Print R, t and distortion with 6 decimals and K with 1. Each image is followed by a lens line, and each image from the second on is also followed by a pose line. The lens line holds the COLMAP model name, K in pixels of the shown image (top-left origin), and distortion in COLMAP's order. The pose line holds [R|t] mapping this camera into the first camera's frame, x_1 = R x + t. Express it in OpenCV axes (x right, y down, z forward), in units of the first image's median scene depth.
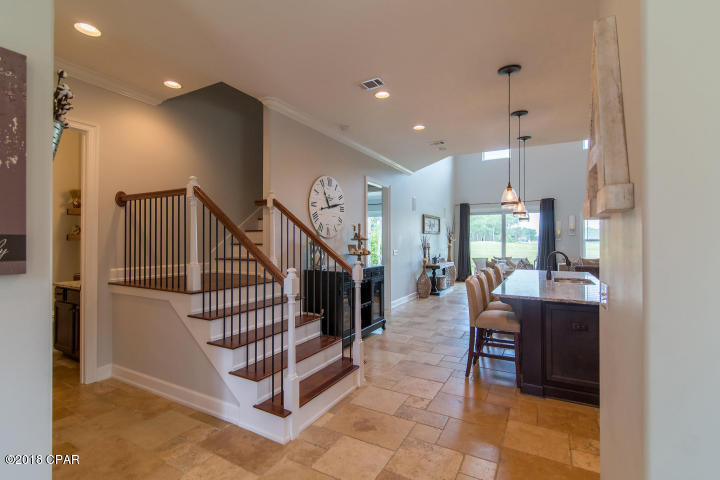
lens RADIAL K [[332.3, 0, 361.1], [0, 332.3, 239.3], [0, 0, 1]] dist [0.004443, 0.000342]
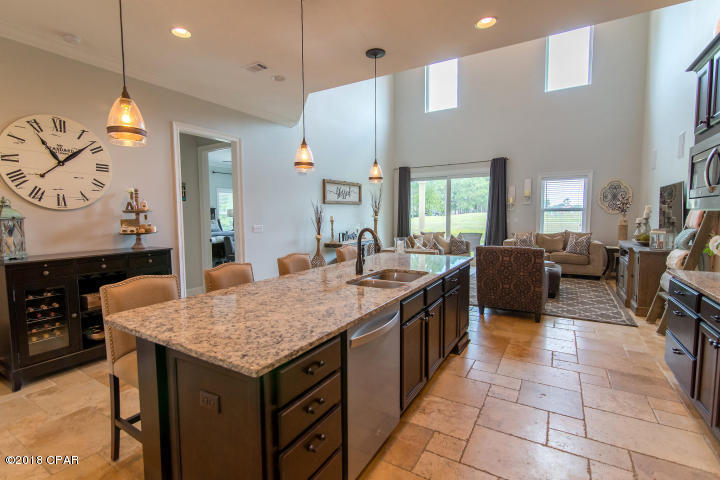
lens RADIAL K [[341.4, 0, 348.5], [0, 341.4, 240.7], [0, 0, 1]] dist [-0.001897, -0.000495]
pose [[0.998676, -0.006745, -0.050992, 0.247254], [0.010912, 0.996581, 0.081893, 0.003771], [0.050265, -0.082341, 0.995336, 0.159733]]
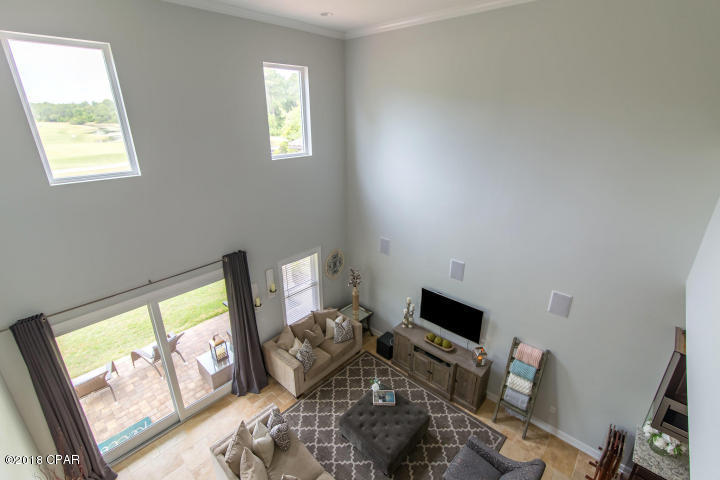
lens RADIAL K [[328.7, 0, 357.4], [0, 328.7, 237.8], [0, 0, 1]] dist [-0.000006, 0.000154]
pose [[0.240566, -0.343883, 0.907674, 0.142408], [-0.000711, 0.935074, 0.354452, -0.341138], [-0.970632, -0.085914, 0.224703, 0.710993]]
